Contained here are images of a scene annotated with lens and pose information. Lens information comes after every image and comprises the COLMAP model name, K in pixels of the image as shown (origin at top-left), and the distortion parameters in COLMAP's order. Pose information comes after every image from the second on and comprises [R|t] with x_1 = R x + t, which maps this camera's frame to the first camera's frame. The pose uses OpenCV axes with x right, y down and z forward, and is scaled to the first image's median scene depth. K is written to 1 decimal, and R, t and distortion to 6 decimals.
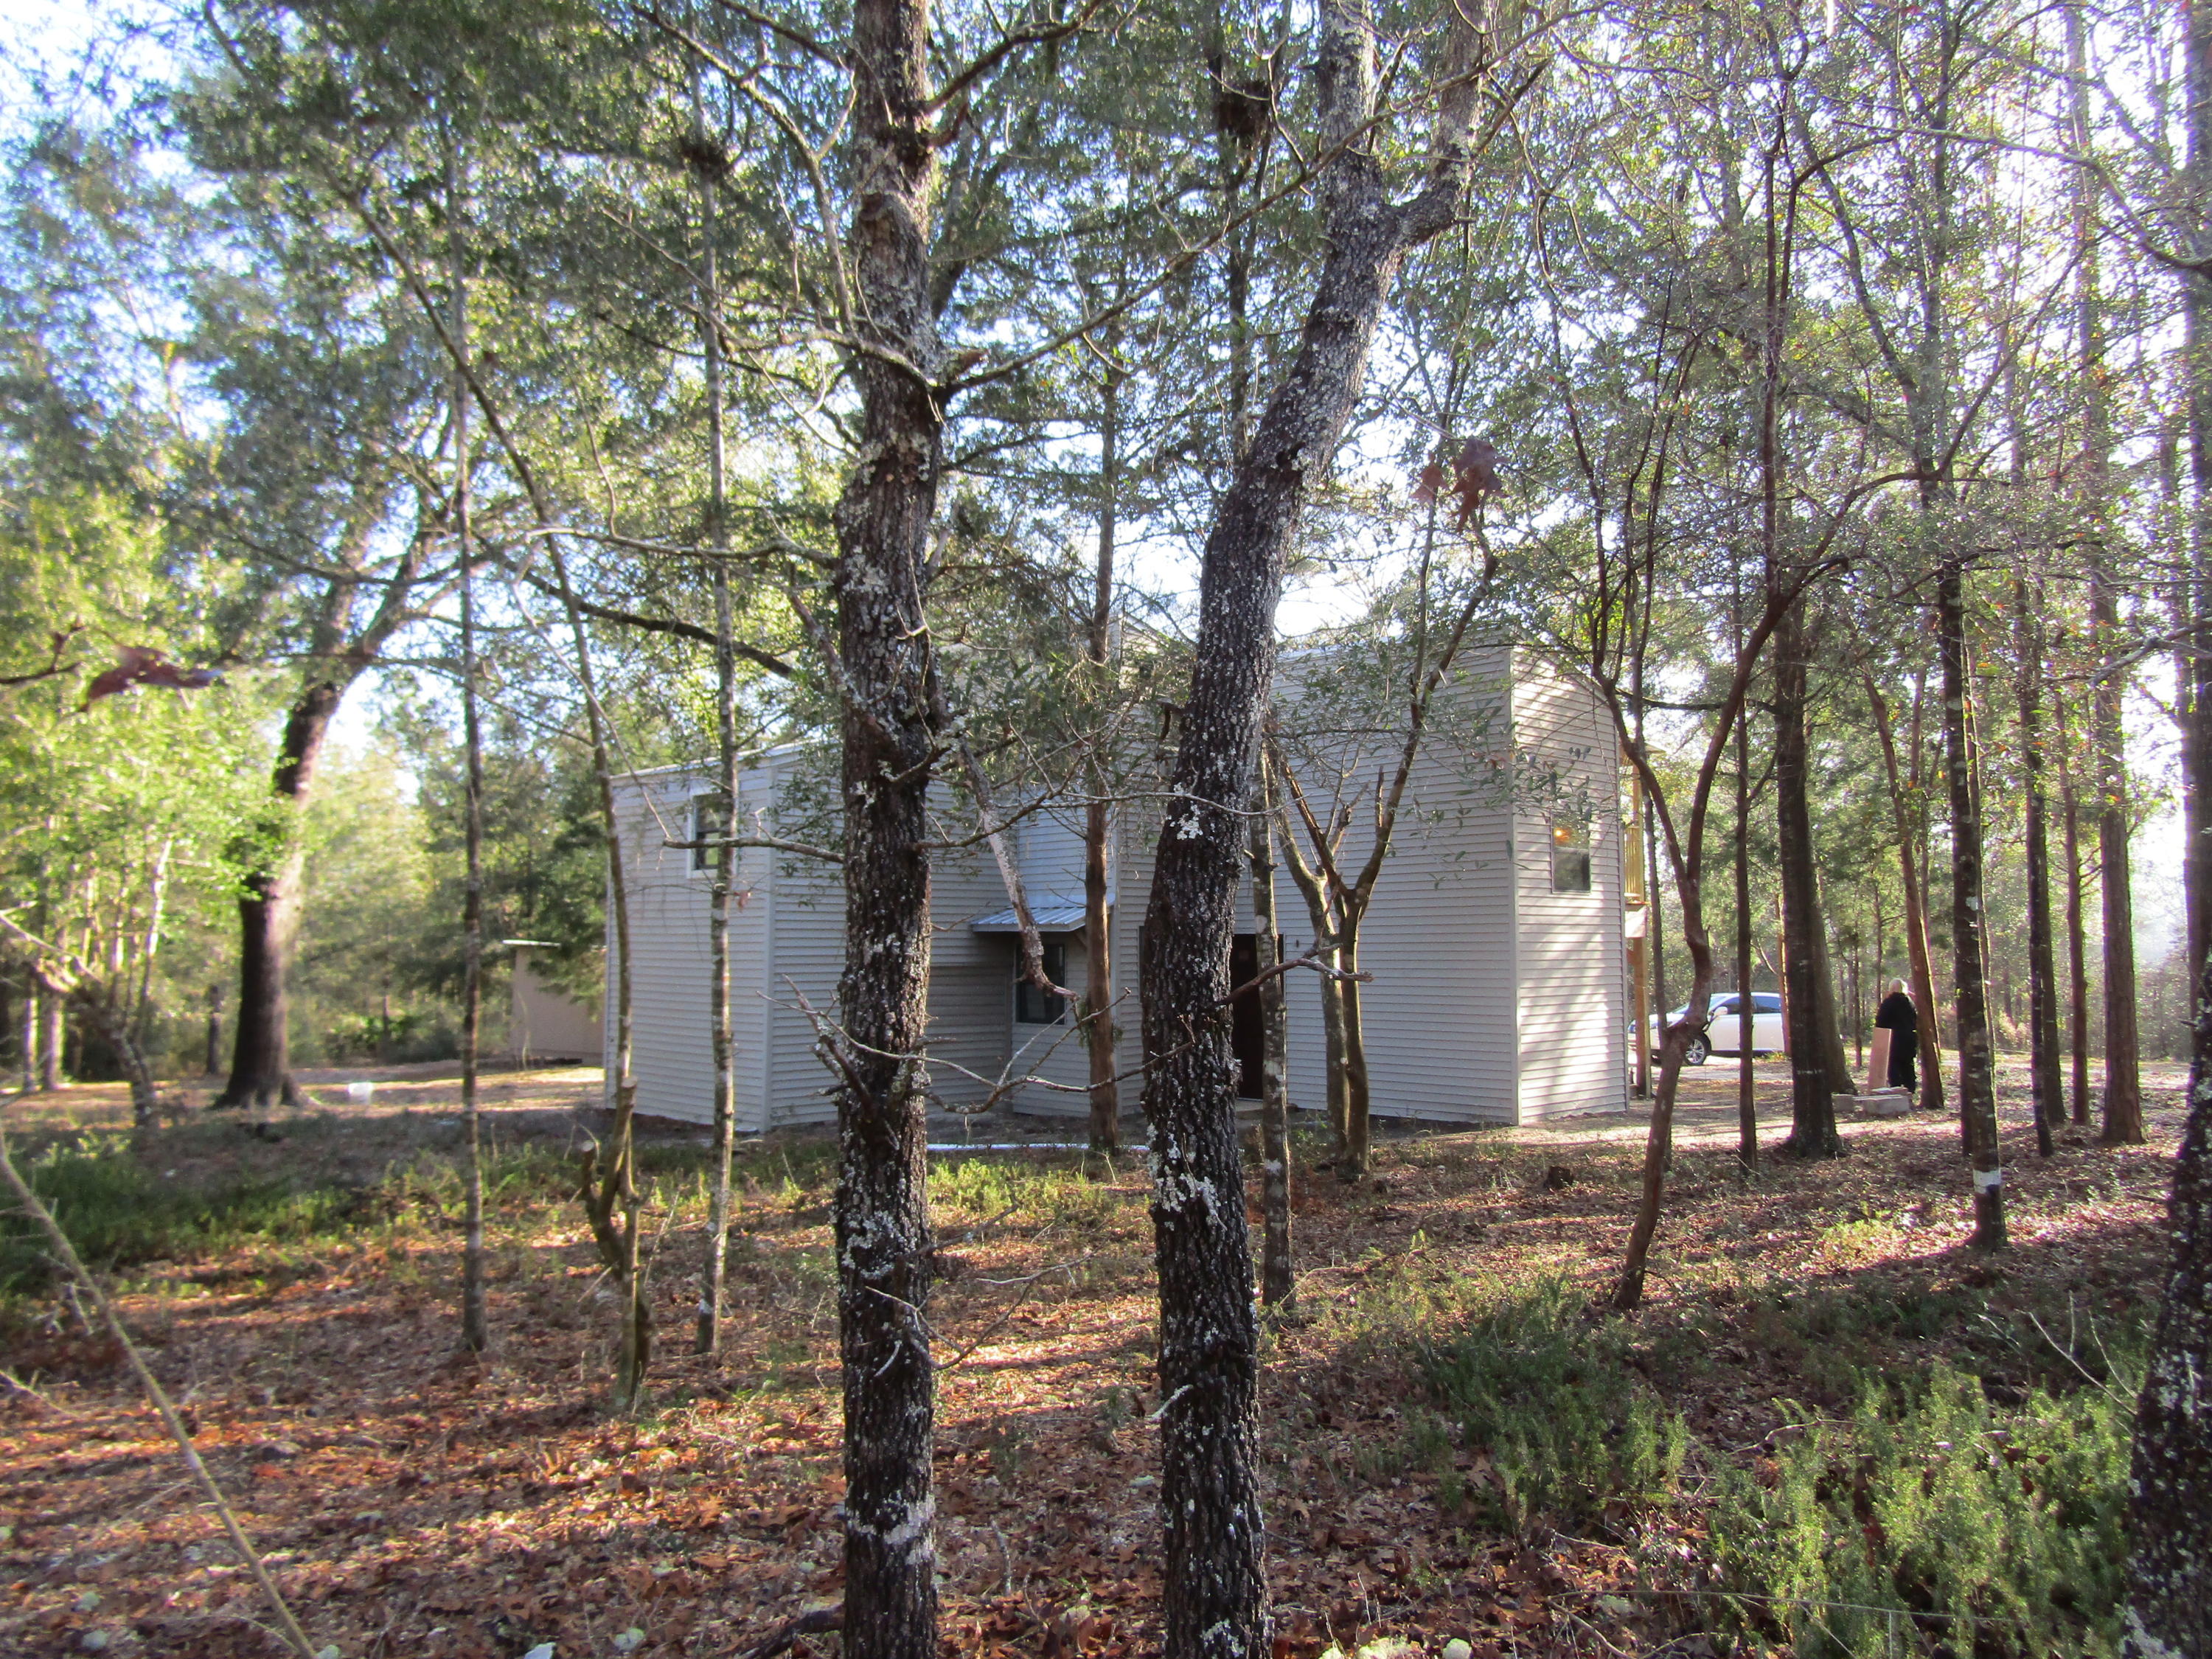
lens RADIAL K [[1553.3, 0, 1116.8], [0, 1553.3, 838.3], [0, 0, 1]] dist [-0.023516, 0.008409]
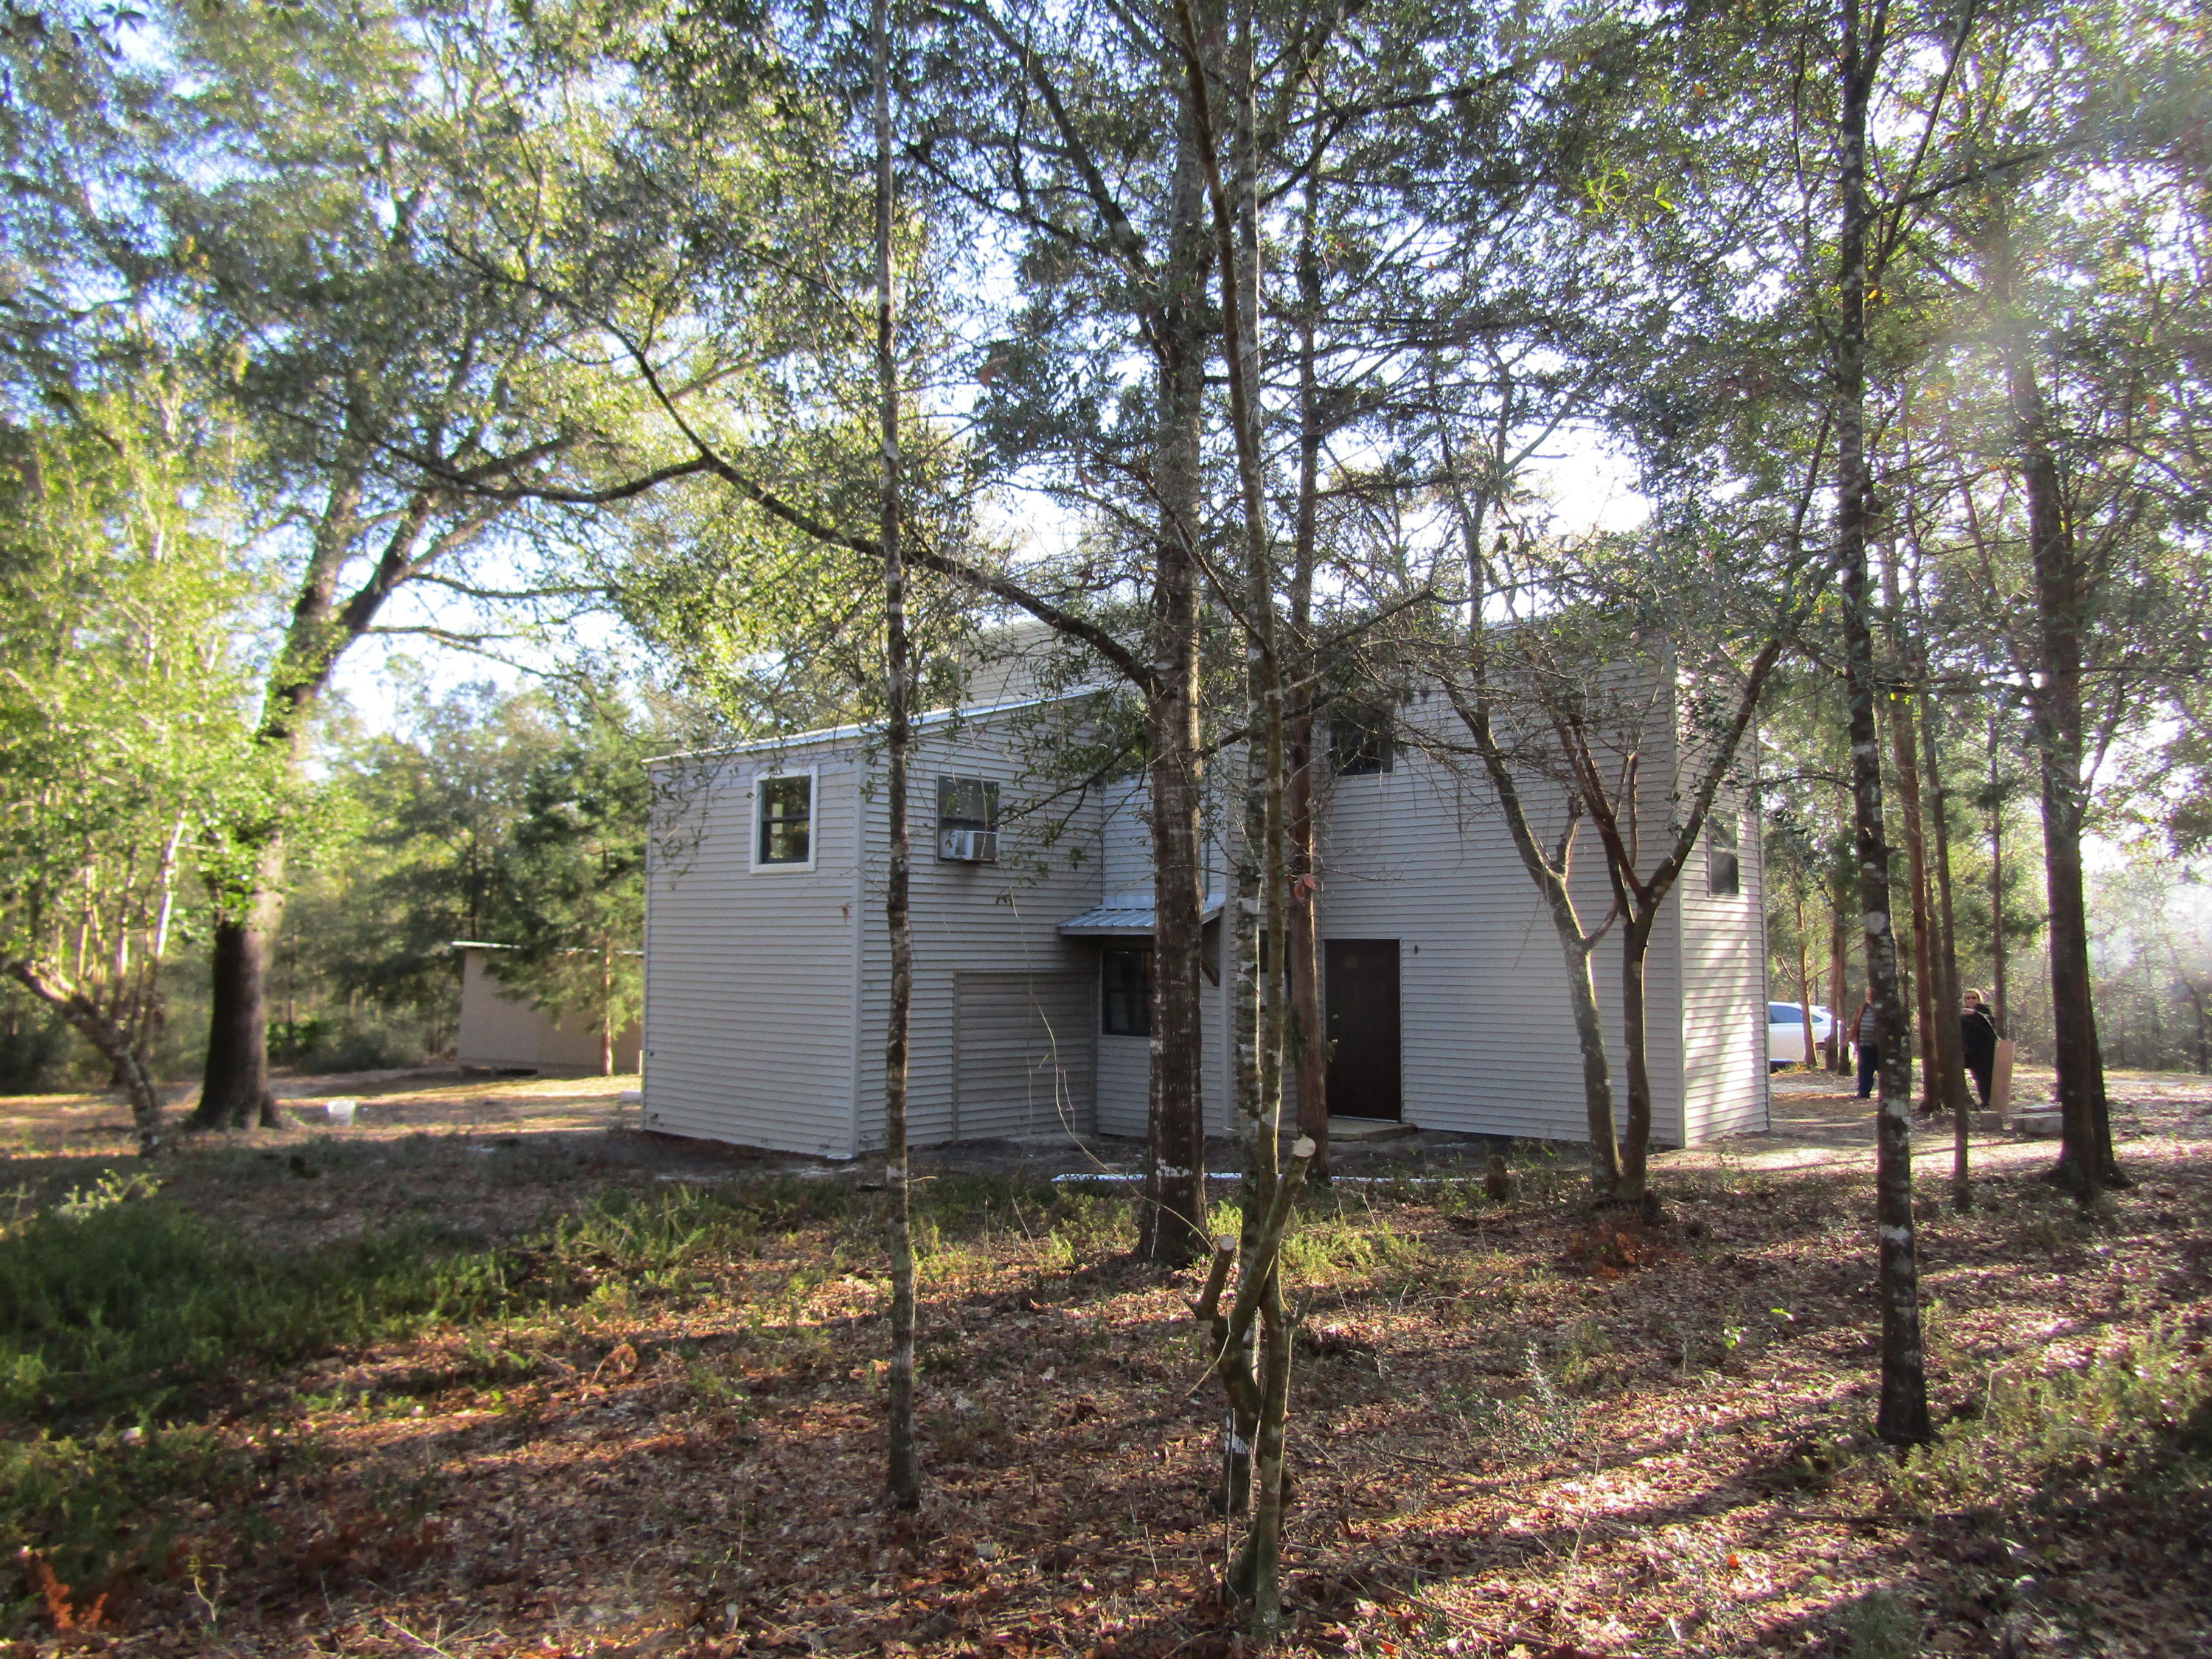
lens RADIAL K [[1553.3, 0, 1116.8], [0, 1553.3, 838.3], [0, 0, 1]] dist [-0.023516, 0.008409]
pose [[0.997477, 0.009820, 0.070307, -0.133210], [-0.009565, 0.999946, -0.003970, 0.007566], [-0.070342, 0.003287, 0.997518, 0.096576]]
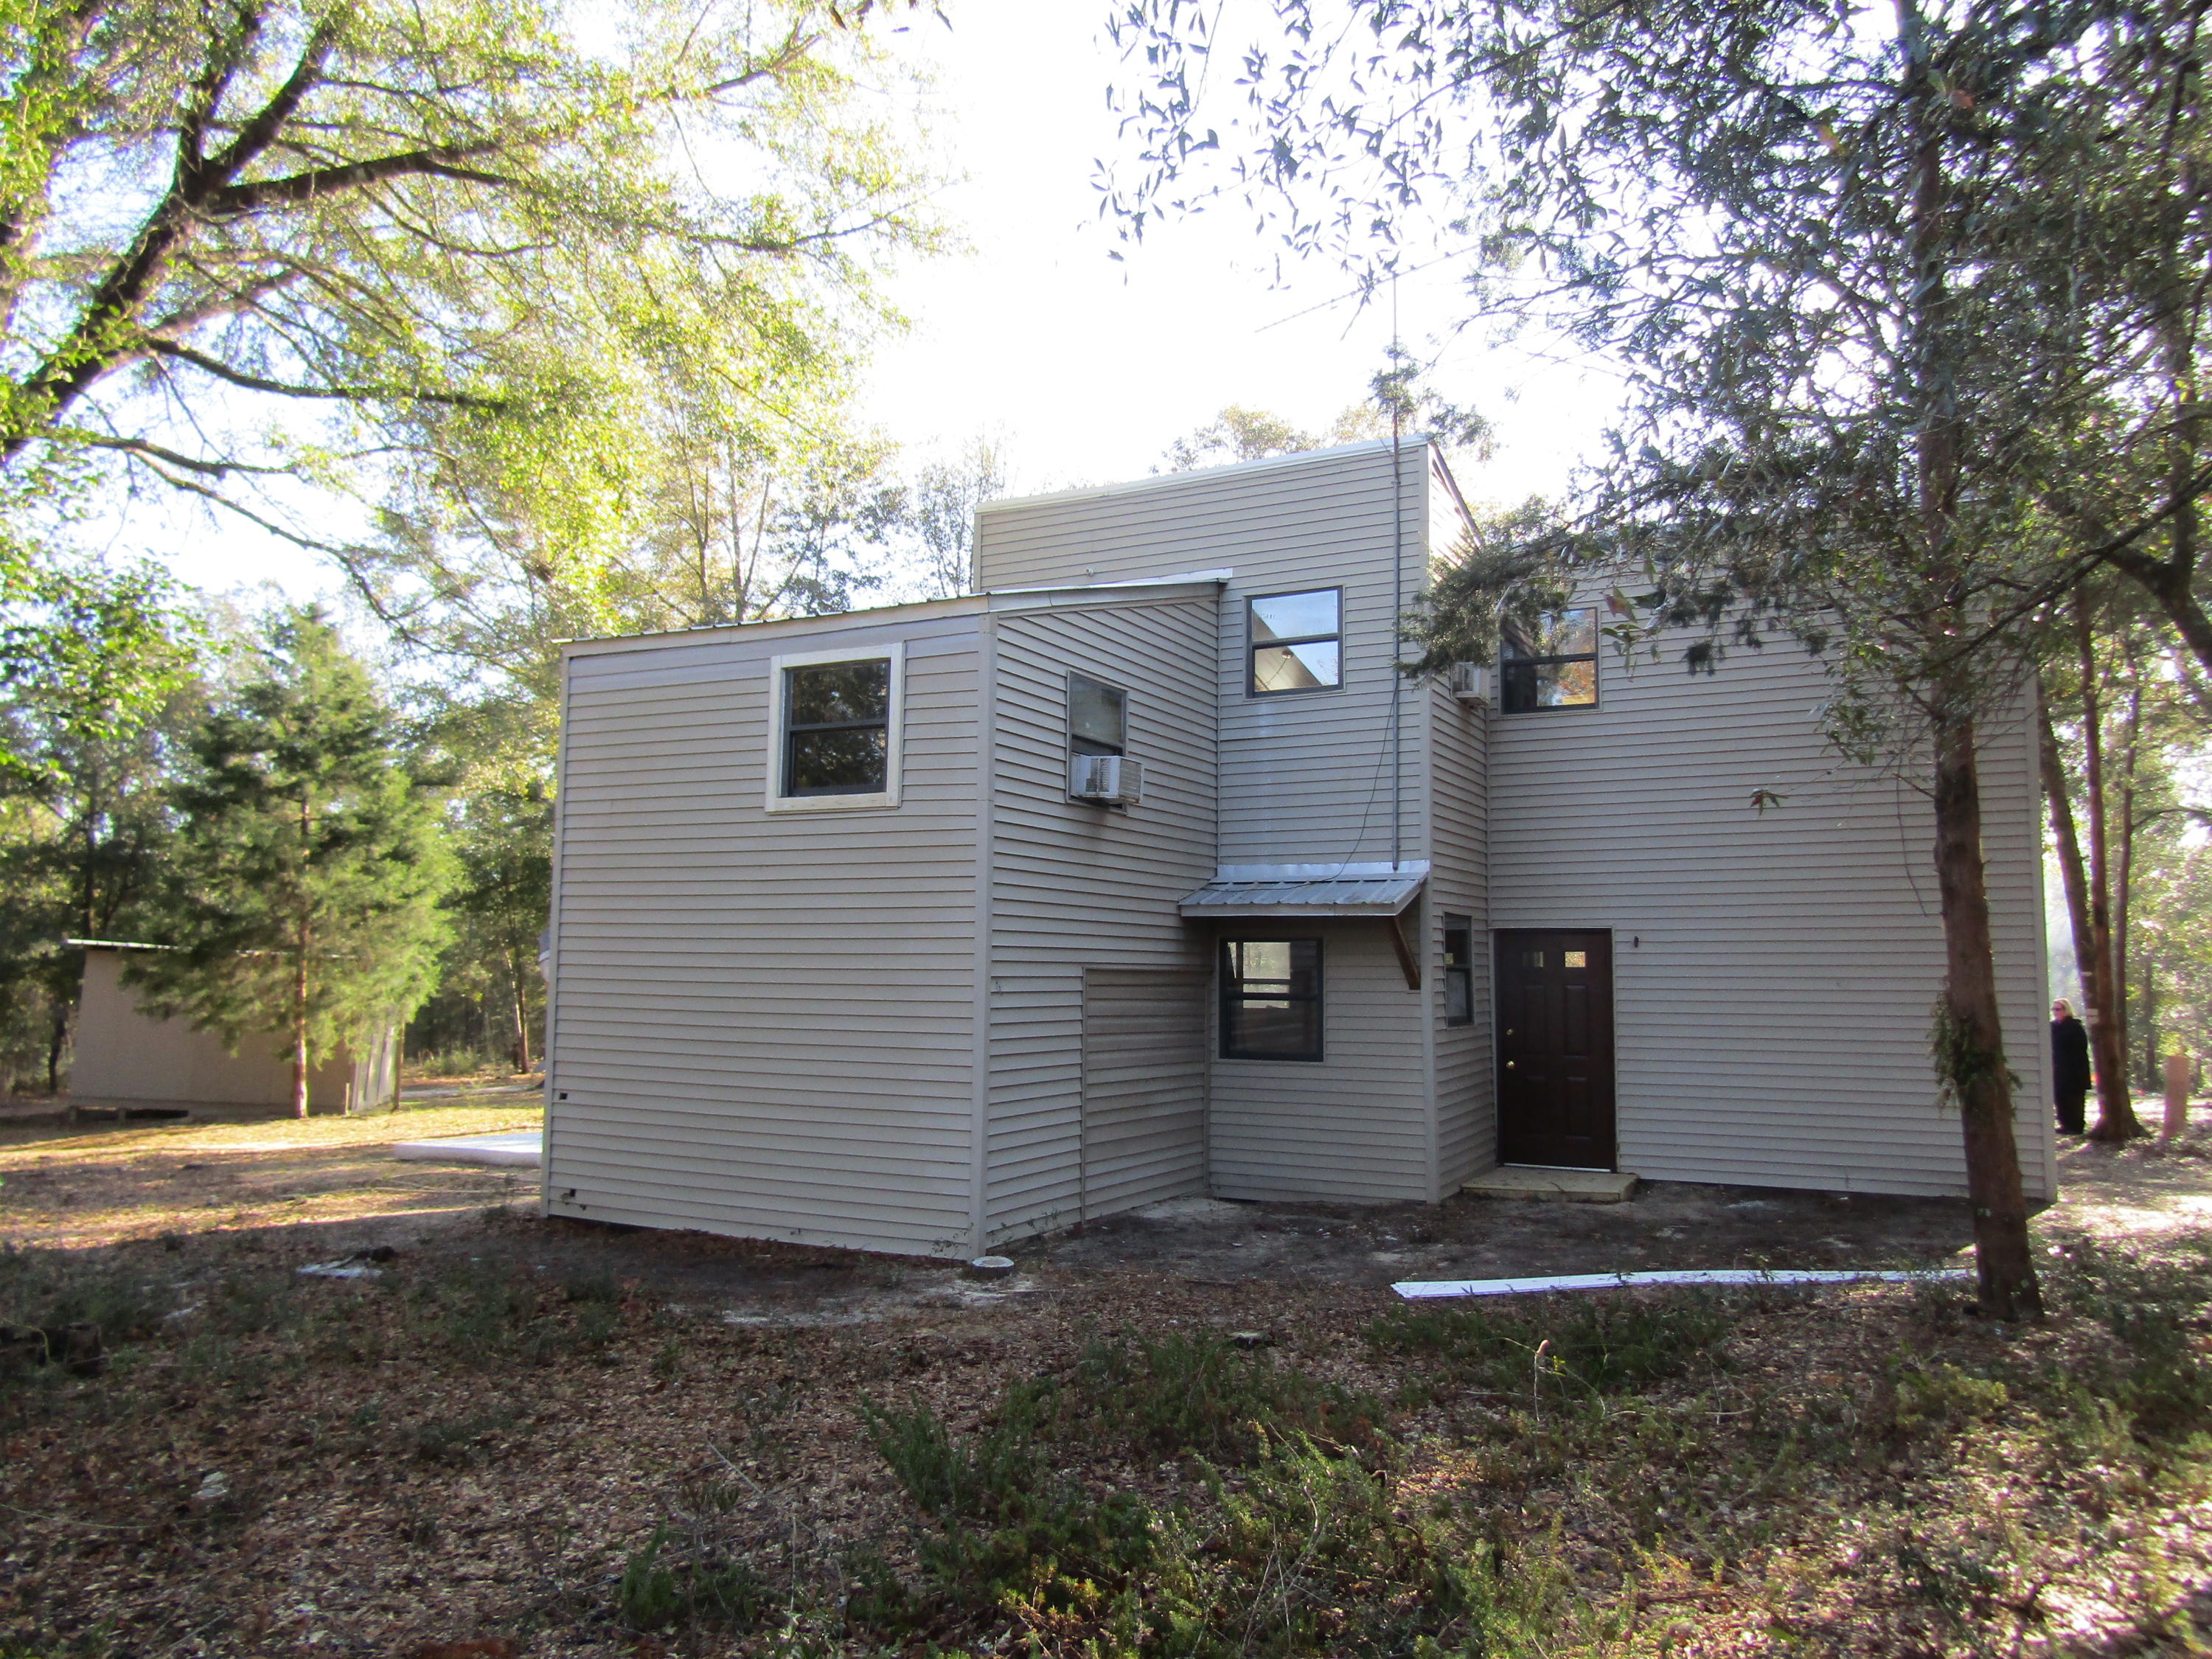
lens RADIAL K [[1561.0, 0, 1114.5], [0, 1561.0, 835.0], [0, 0, 1]] dist [-0.021162, 0.007685]
pose [[0.952500, 0.035635, 0.302448, -0.337079], [-0.029917, 0.999276, -0.023518, 0.045488], [-0.303067, 0.013352, 0.952876, 0.423151]]
